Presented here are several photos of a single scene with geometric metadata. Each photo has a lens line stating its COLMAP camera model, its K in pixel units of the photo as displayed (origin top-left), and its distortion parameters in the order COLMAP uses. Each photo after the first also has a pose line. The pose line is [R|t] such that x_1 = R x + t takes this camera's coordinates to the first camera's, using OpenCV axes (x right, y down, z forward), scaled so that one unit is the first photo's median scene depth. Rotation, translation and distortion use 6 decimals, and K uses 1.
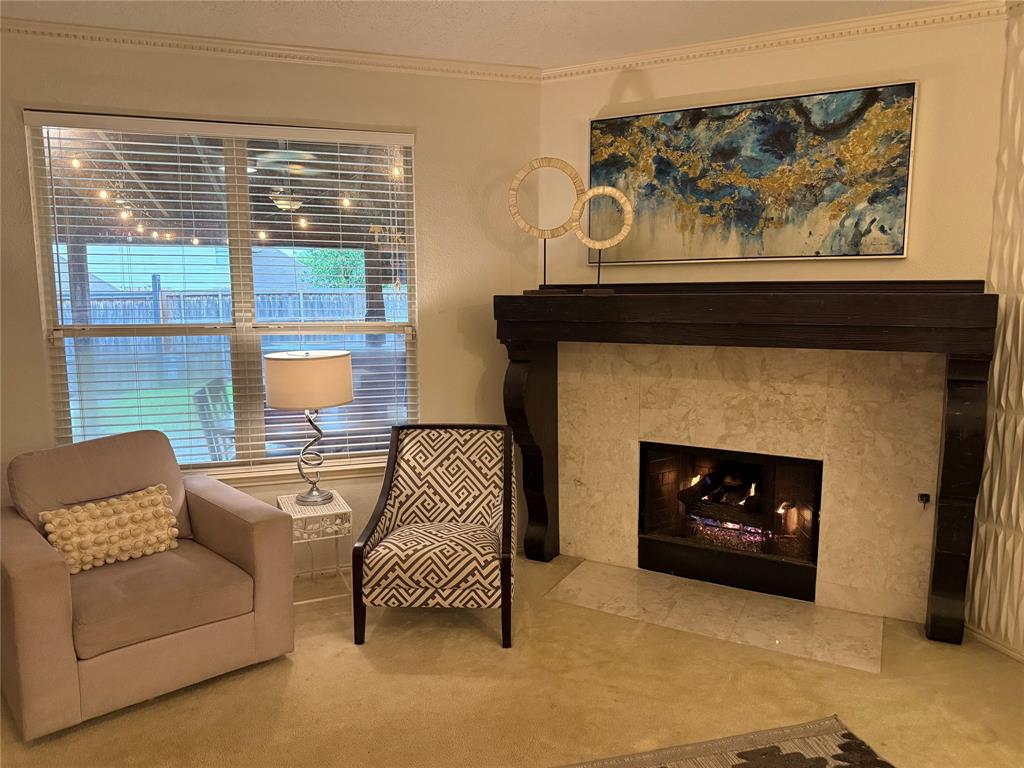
lens RADIAL K [[724.3, 0, 509.6], [0, 724.3, 386.6], [0, 0, 1]] dist [0.006165, -0.007204]
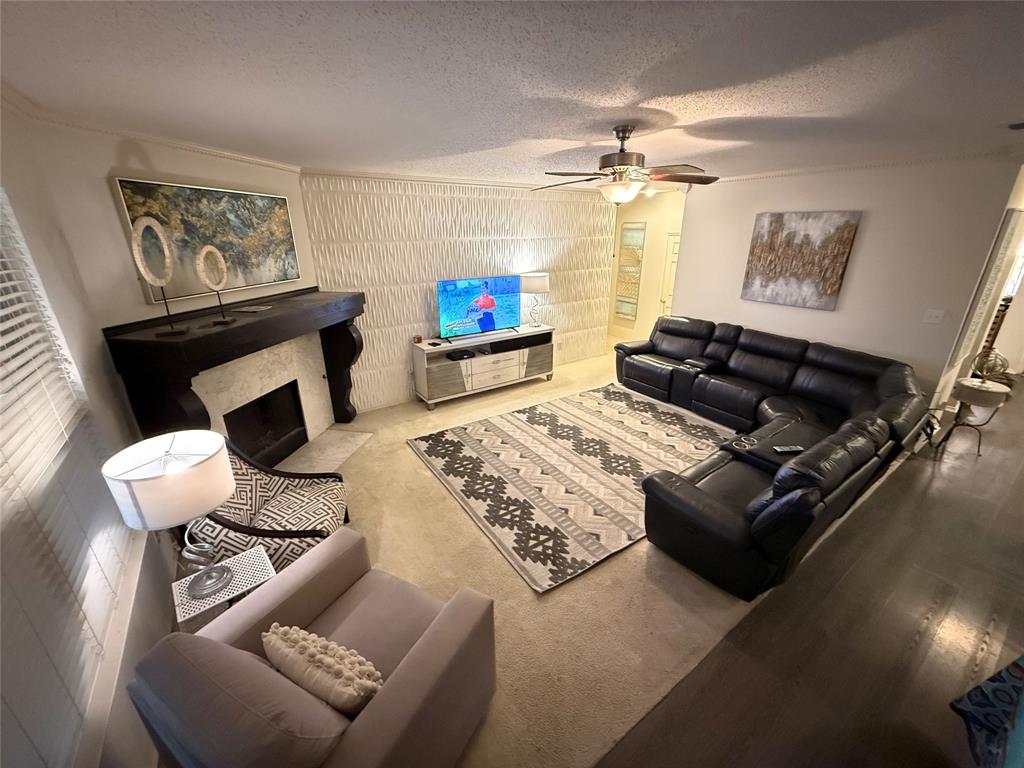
lens RADIAL K [[406.3, 0, 513.8], [0, 406.3, 383.8], [0, 0, 1]] dist [0.000059, -0.000282]
pose [[-0.327865, -0.325467, 0.886891, -0.805297], [0.134342, 0.913180, 0.384778, -0.248134], [-0.935124, 0.245302, -0.255676, 0.697652]]
